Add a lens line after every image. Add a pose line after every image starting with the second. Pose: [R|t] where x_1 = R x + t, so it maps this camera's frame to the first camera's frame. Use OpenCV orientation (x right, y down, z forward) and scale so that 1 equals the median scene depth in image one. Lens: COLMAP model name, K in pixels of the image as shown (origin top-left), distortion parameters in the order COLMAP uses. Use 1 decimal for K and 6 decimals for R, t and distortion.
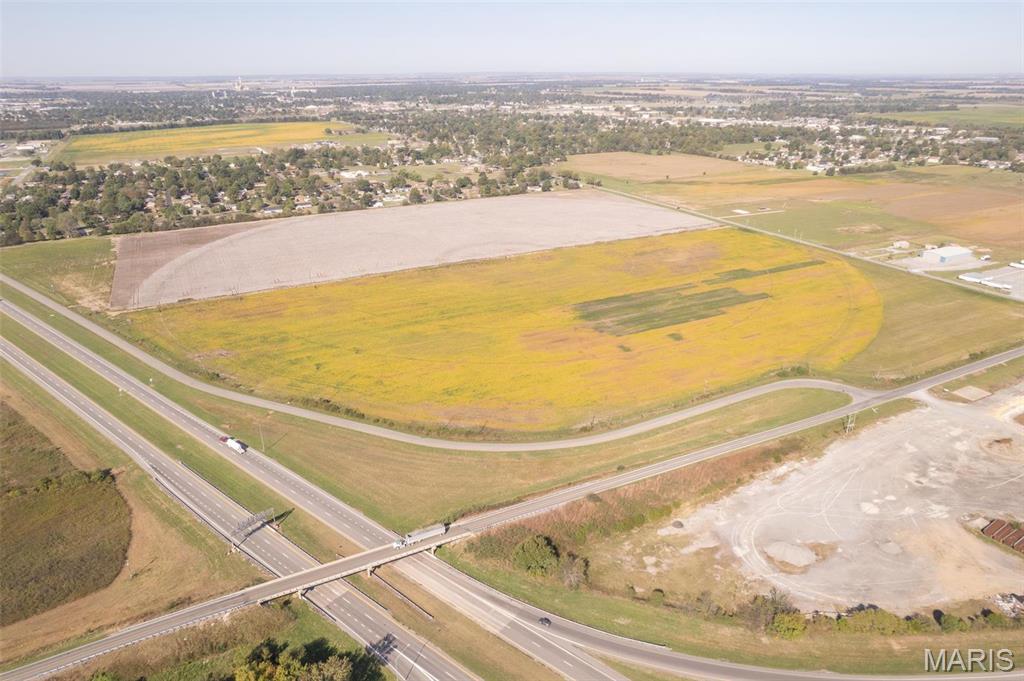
lens RADIAL K [[663.5, 0, 514.8], [0, 663.5, 344.0], [0, 0, 1]] dist [-0.079615, 0.074410]
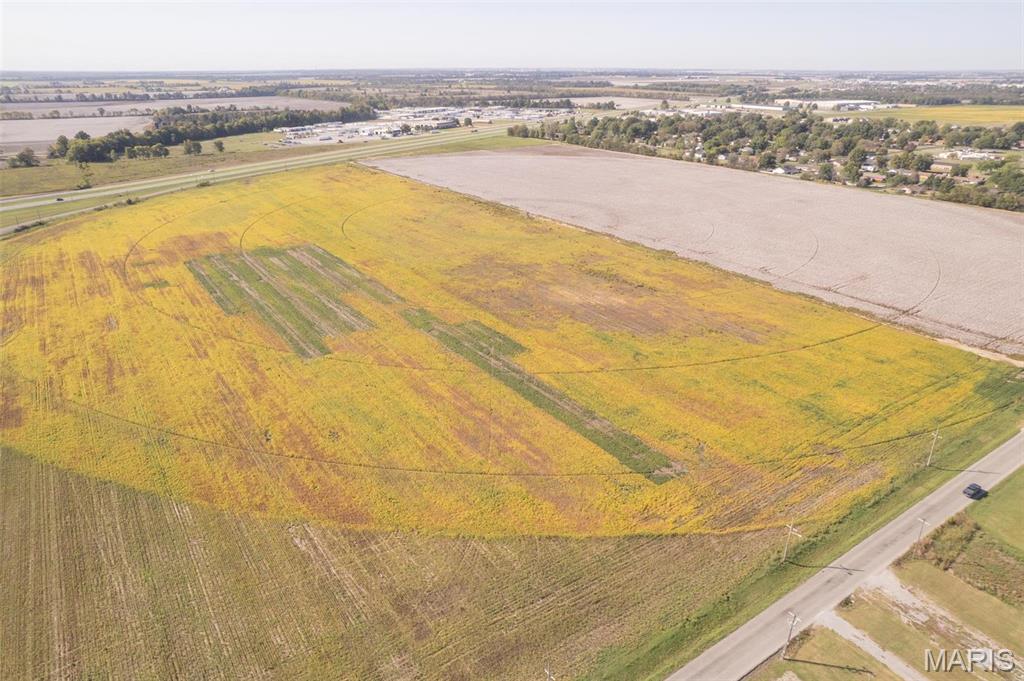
lens RADIAL K [[663.5, 0, 518.2], [0, 663.5, 341.3], [0, 0, 1]] dist [-0.079615, 0.074410]
pose [[0.138088, 0.389756, -0.910506, 0.815017], [-0.382170, 0.869085, 0.314065, -0.277766], [0.913716, 0.304600, 0.268963, 1.007515]]
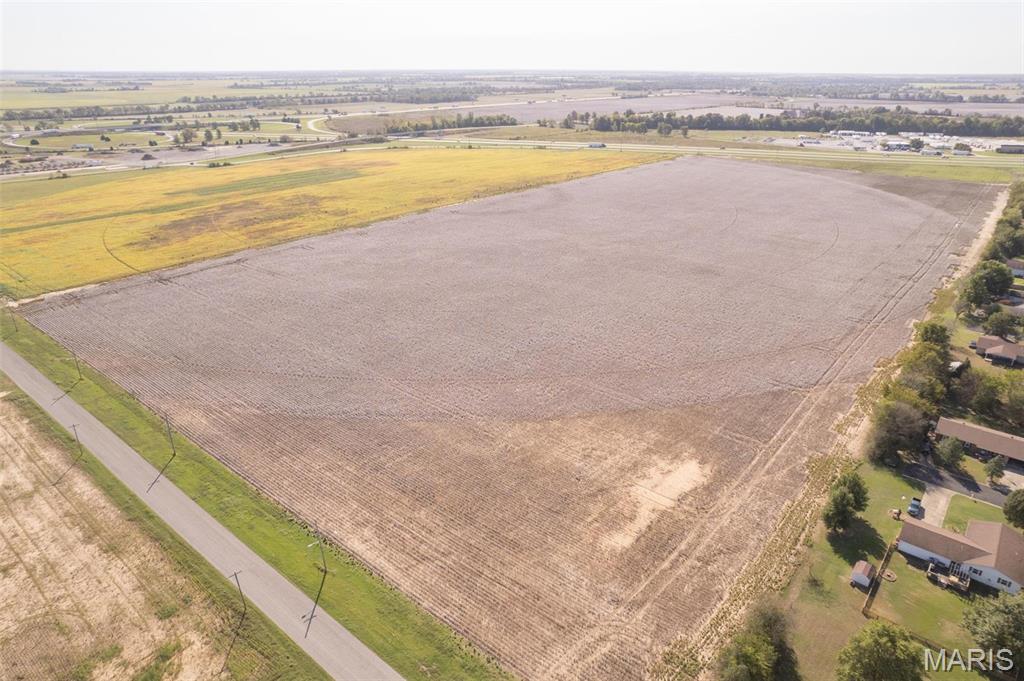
lens RADIAL K [[663.5, 0, 514.0], [0, 663.5, 341.6], [0, 0, 1]] dist [-0.079615, 0.074410]
pose [[-0.916291, 0.156508, -0.368667, 0.309385], [-0.153663, 0.712670, 0.684462, -0.645688], [0.369862, 0.683817, -0.628964, 1.929204]]
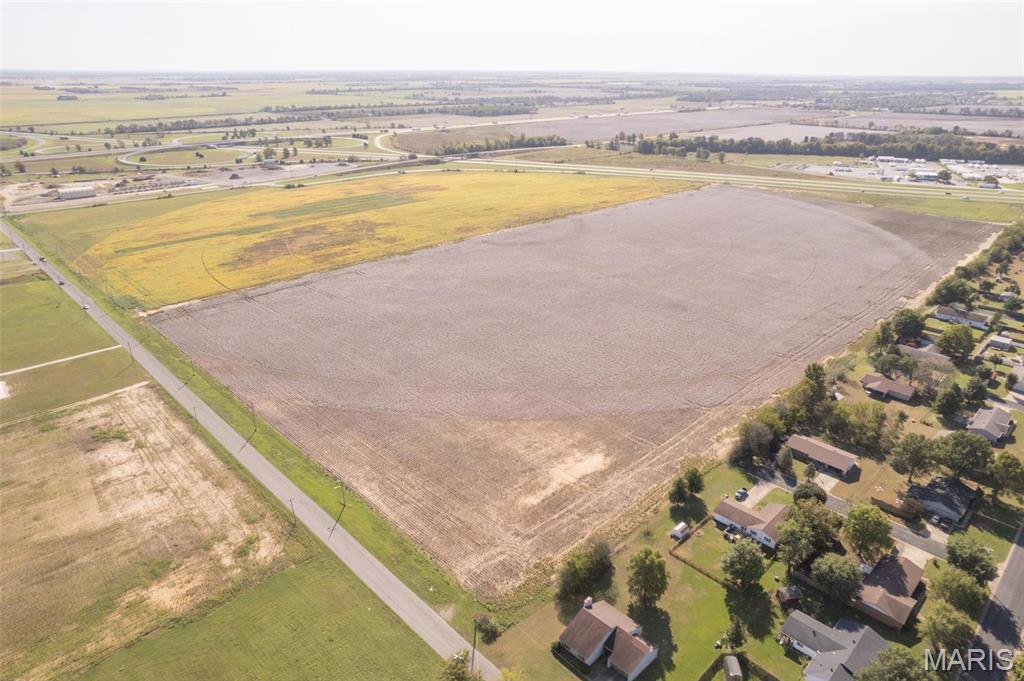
lens RADIAL K [[663.5, 0, 511.7], [0, 663.5, 340.4], [0, 0, 1]] dist [-0.079615, 0.074410]
pose [[-0.952957, 0.116221, -0.279939, 0.300871], [-0.118165, 0.708048, 0.696208, -0.765375], [0.279124, 0.696535, -0.661006, 2.028804]]
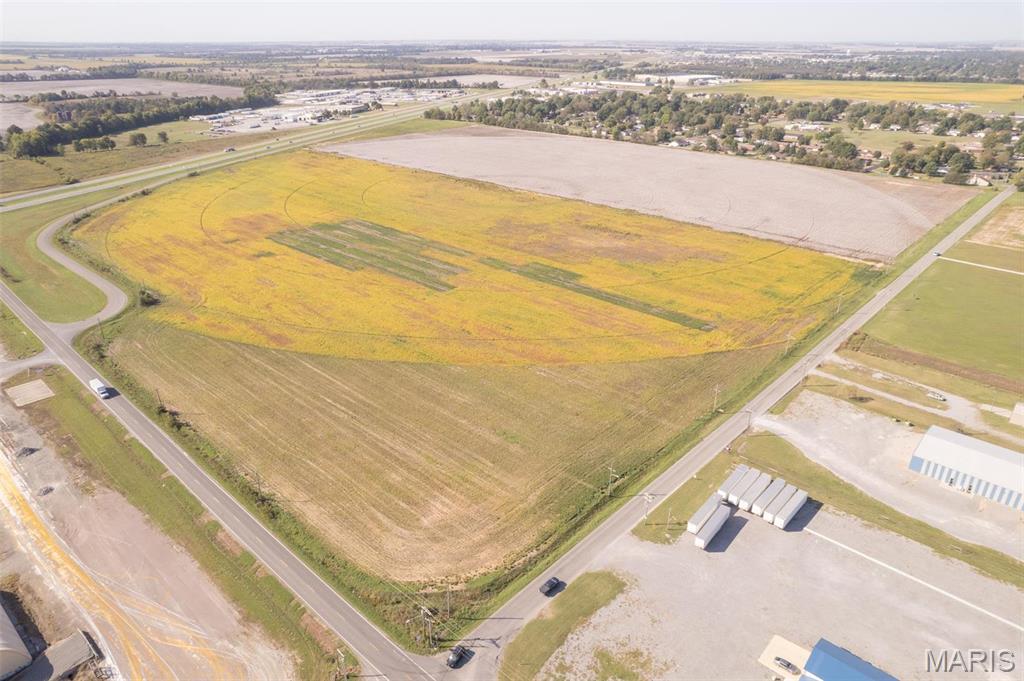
lens RADIAL K [[663.5, 0, 516.2], [0, 663.5, 334.7], [0, 0, 1]] dist [-0.079615, 0.074410]
pose [[0.345949, 0.394420, -0.851324, 0.989521], [-0.364310, 0.892626, 0.265512, -0.234129], [0.864637, 0.218293, 0.452494, 0.777279]]
